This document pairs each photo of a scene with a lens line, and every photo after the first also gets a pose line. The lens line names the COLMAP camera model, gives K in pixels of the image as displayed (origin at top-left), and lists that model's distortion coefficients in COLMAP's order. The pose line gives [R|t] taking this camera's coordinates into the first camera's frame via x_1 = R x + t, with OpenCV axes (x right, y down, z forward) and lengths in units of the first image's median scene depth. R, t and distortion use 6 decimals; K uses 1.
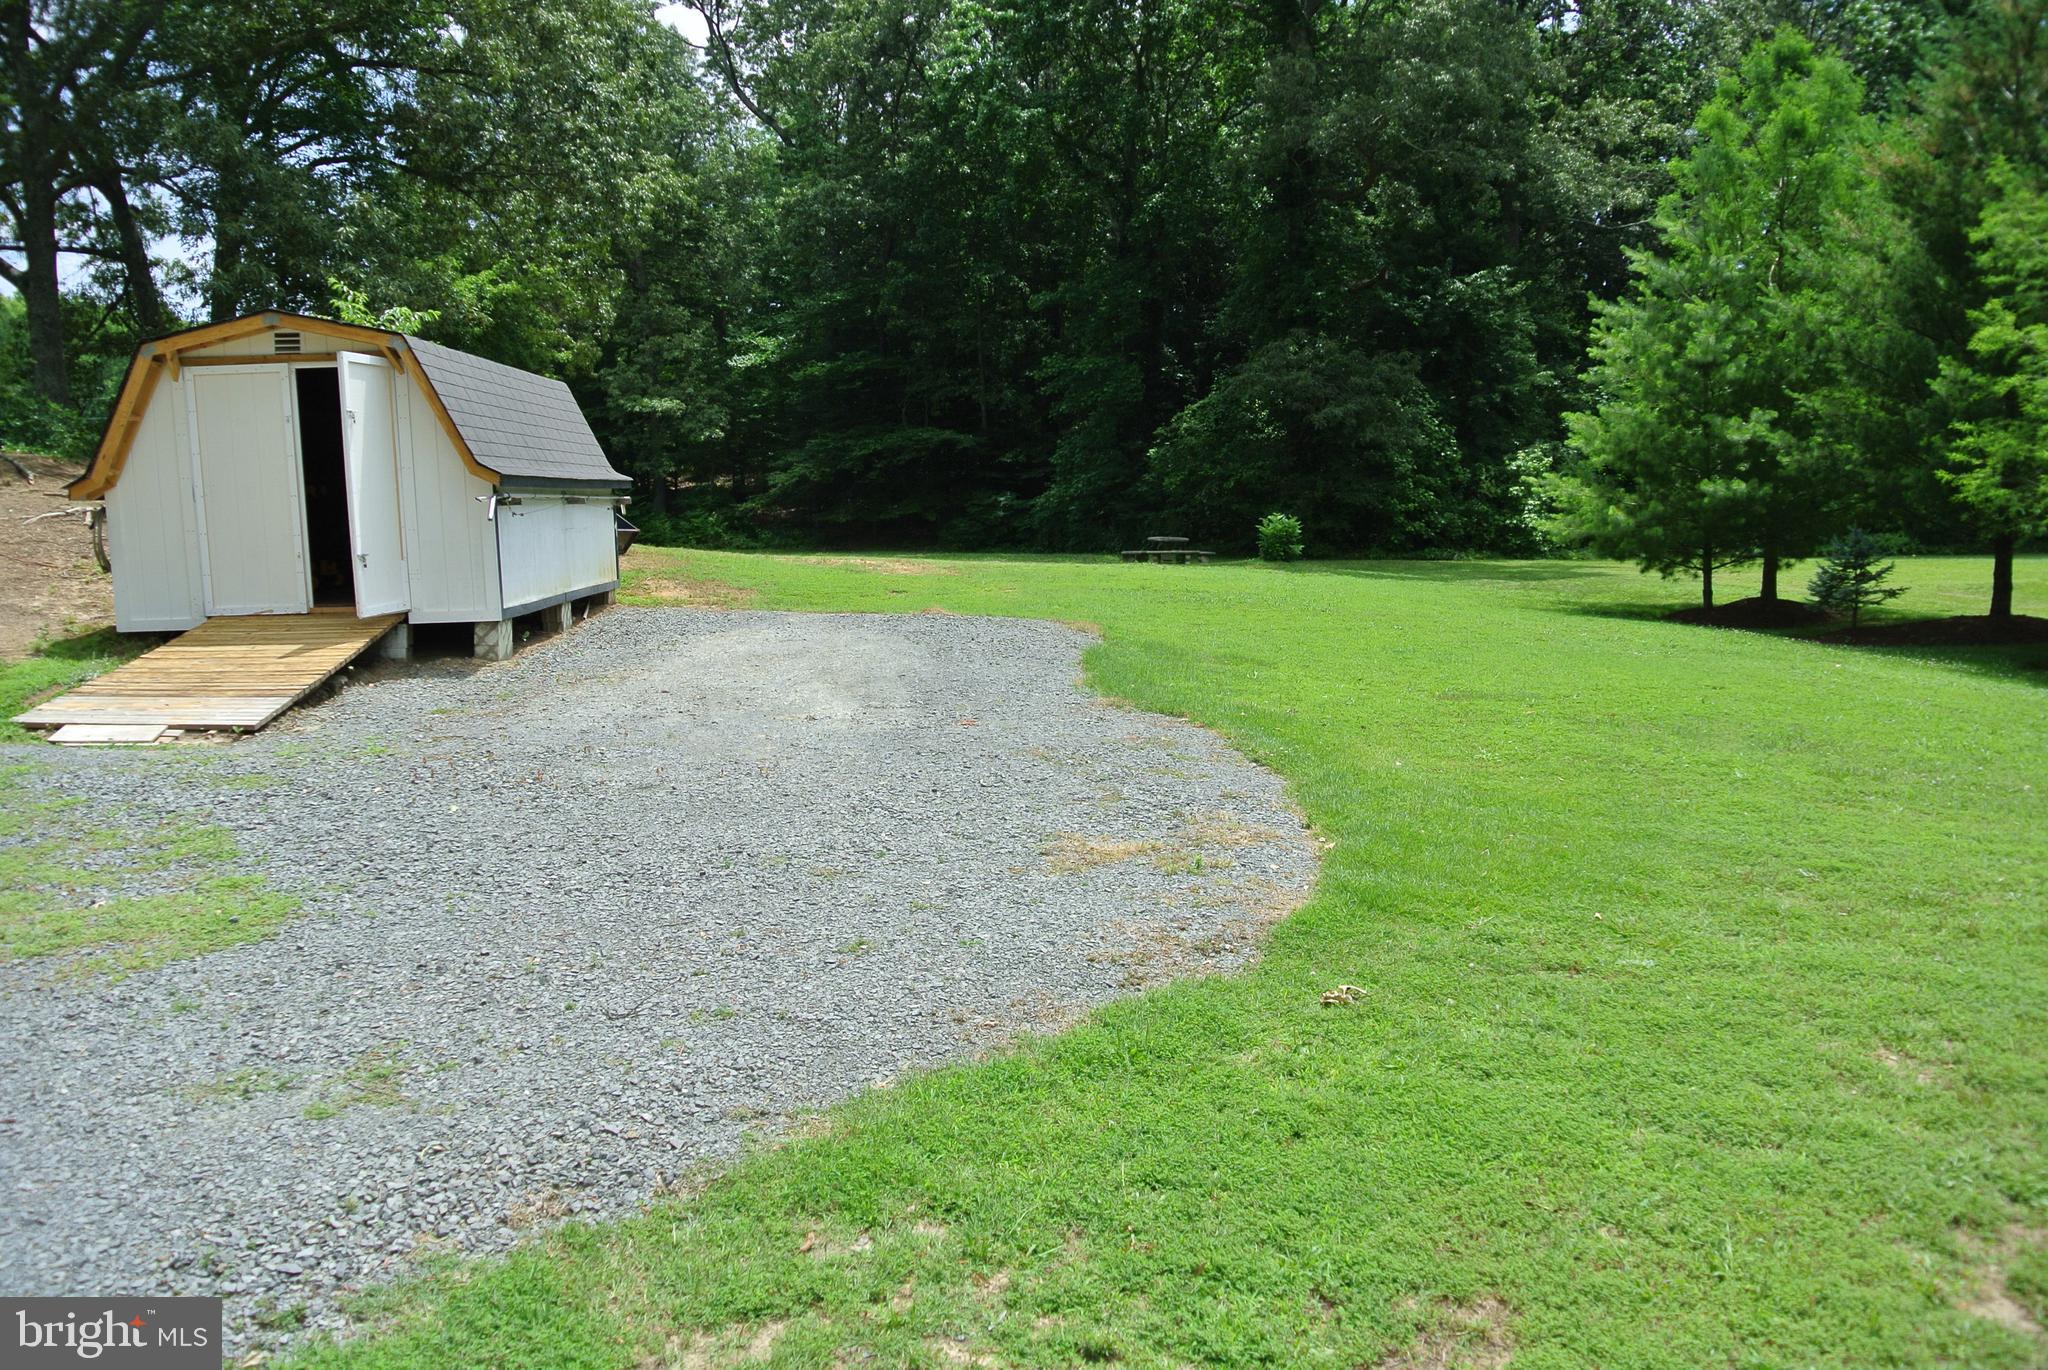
lens RADIAL K [[1585.4, 0, 1004.0], [0, 1585.4, 690.2], [0, 0, 1]] dist [-0.087922, 0.037756]
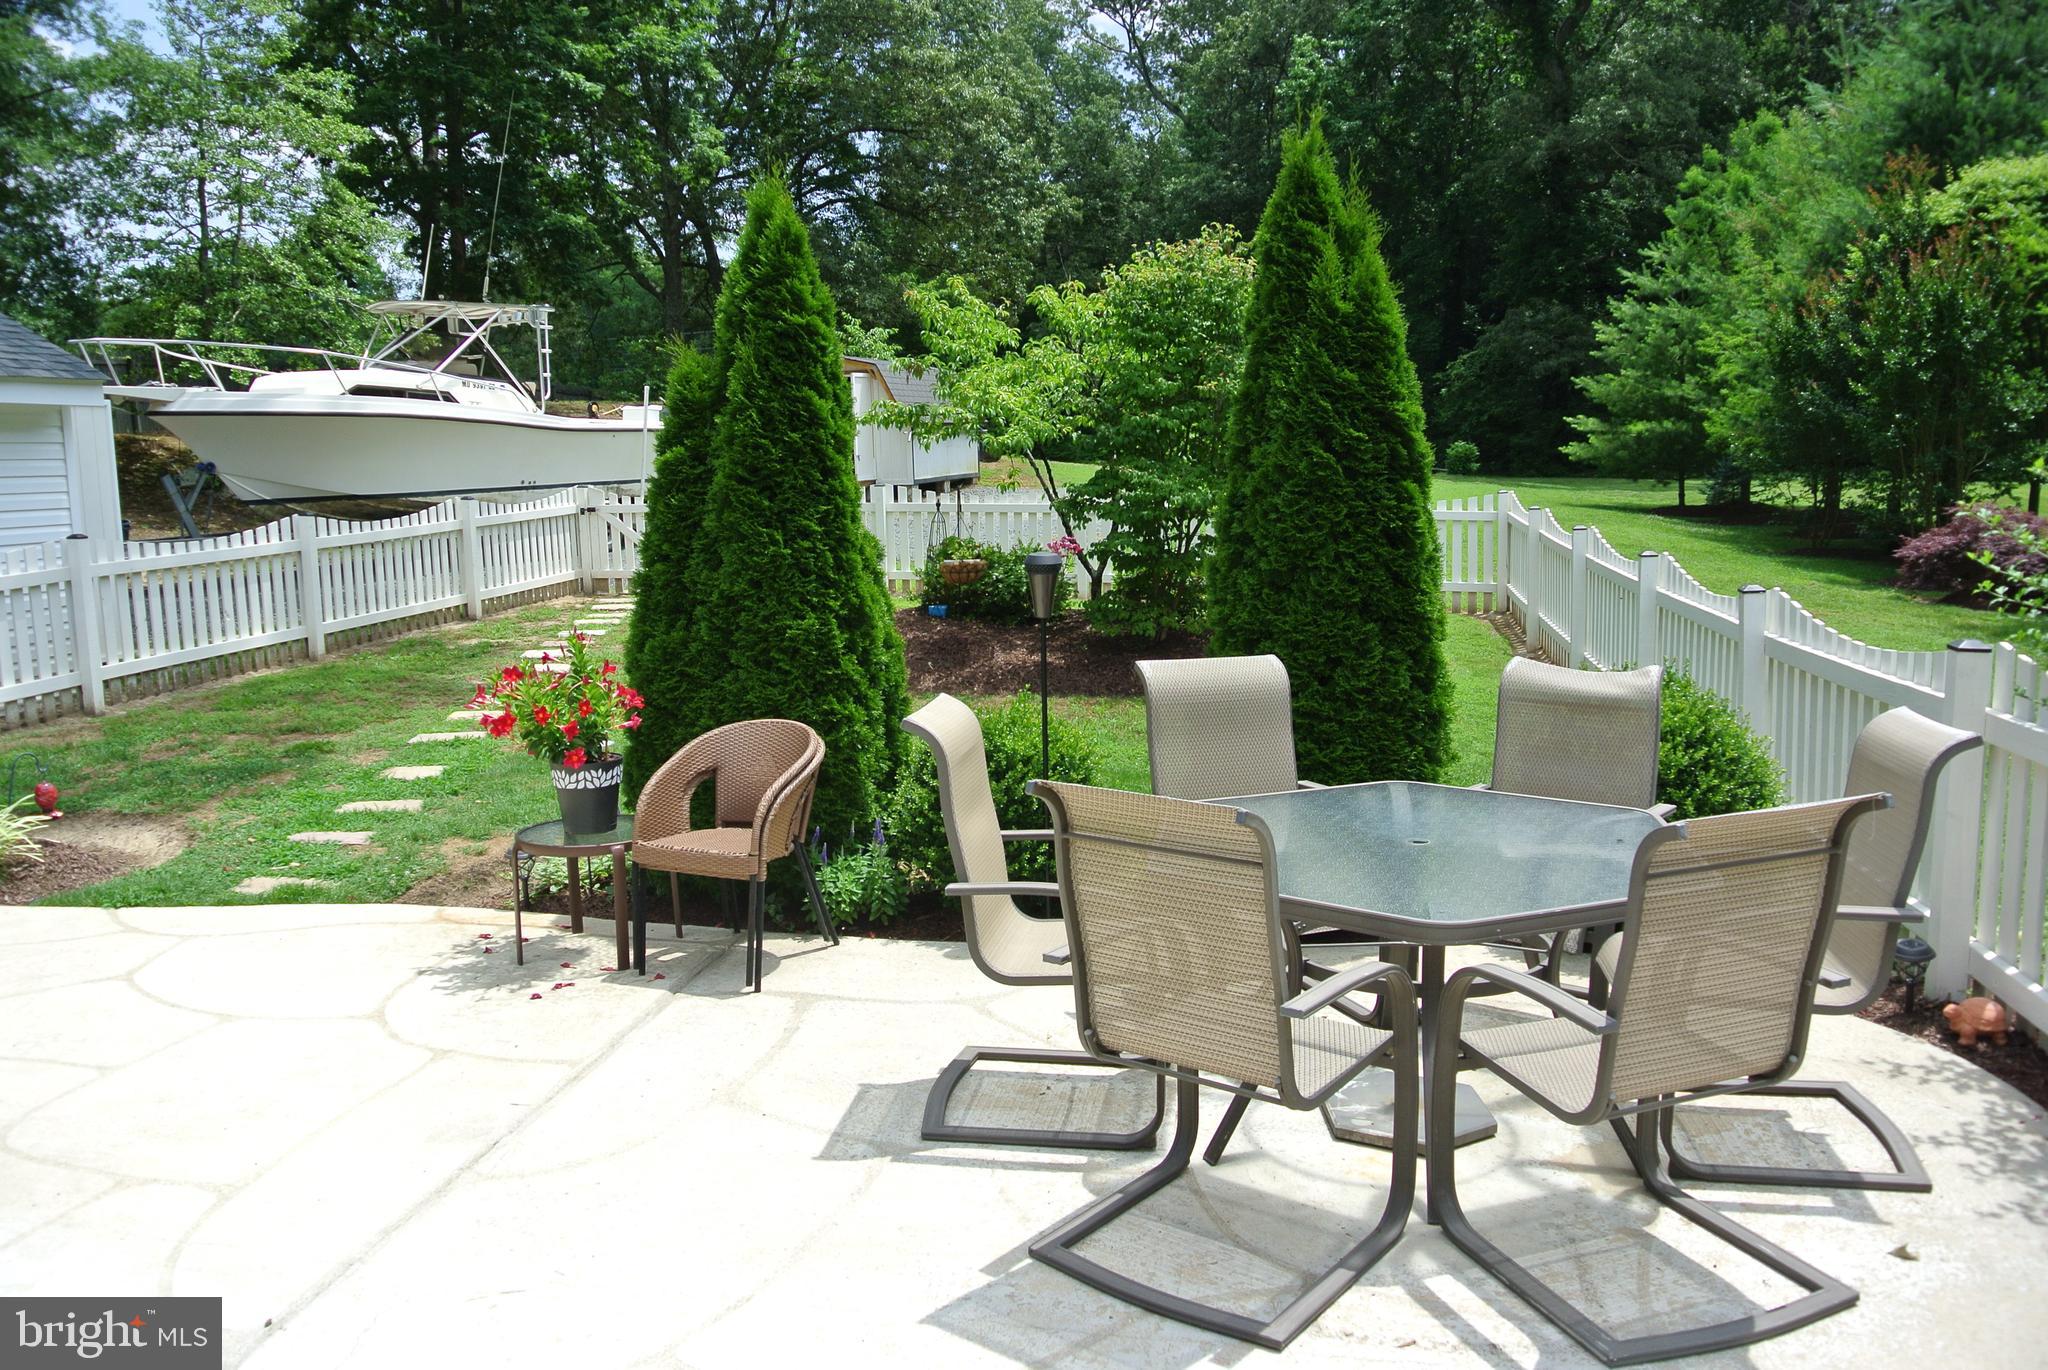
lens RADIAL K [[1585.4, 0, 1012.4], [0, 1585.4, 695.5], [0, 0, 1]] dist [-0.087922, 0.037756]
pose [[0.959759, 0.048084, -0.276679, 0.125923], [-0.033776, 0.997845, 0.056254, 0.033921], [0.278787, -0.044645, 0.959315, -0.317814]]
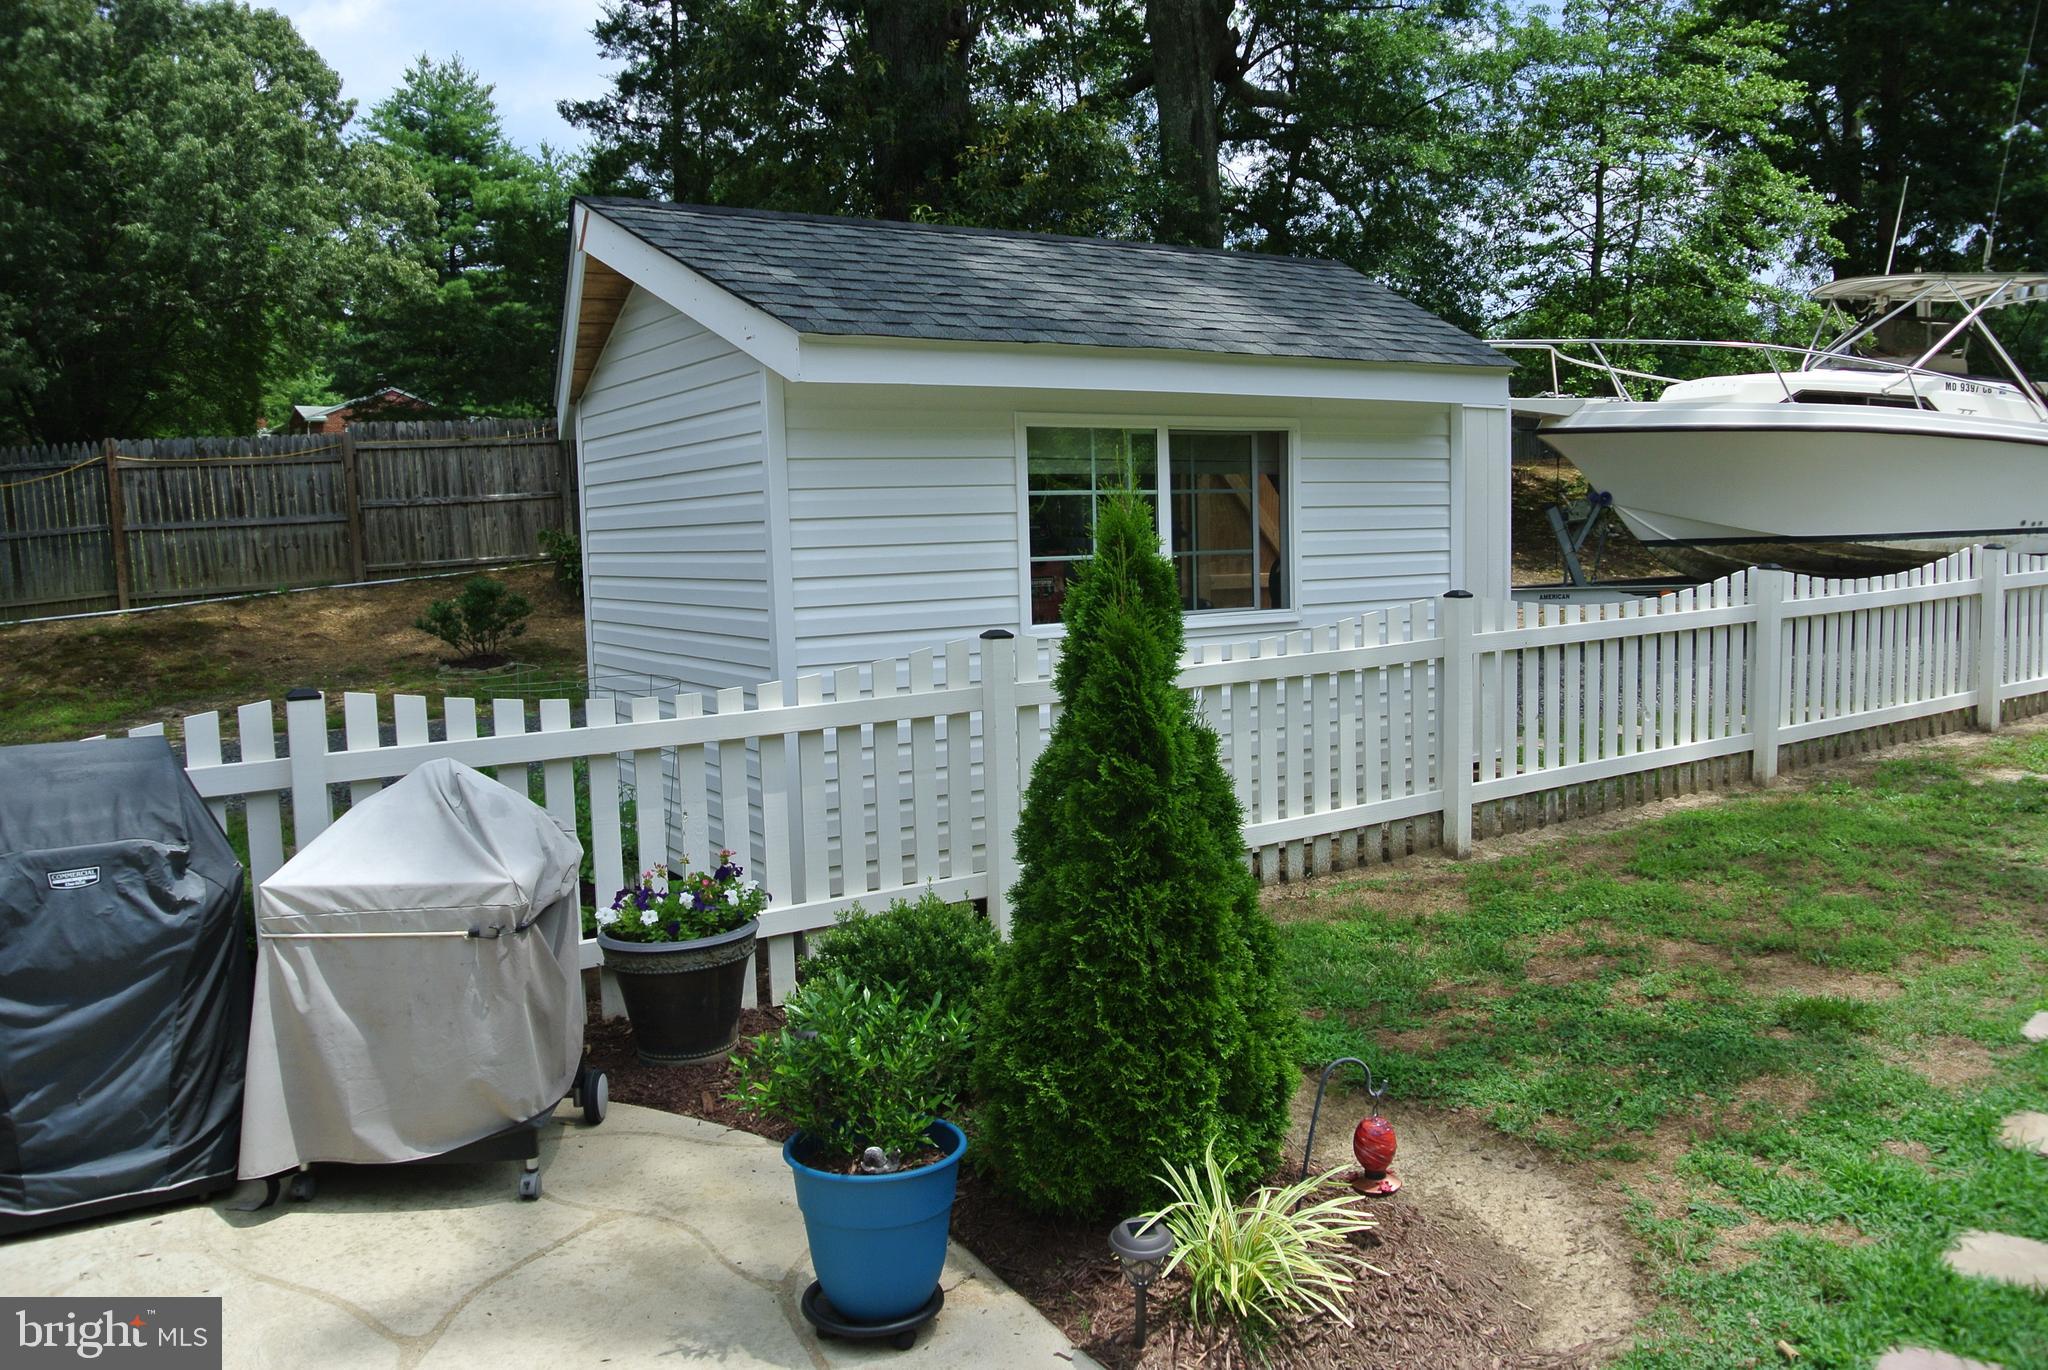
lens RADIAL K [[1585.4, 0, 1015.5], [0, 1585.4, 682.6], [0, 0, 1]] dist [-0.087922, 0.037756]
pose [[0.466200, 0.100879, -0.878909, 0.053199], [-0.078728, 0.994267, 0.072360, 0.029208], [0.881169, 0.035461, 0.471469, -0.254512]]
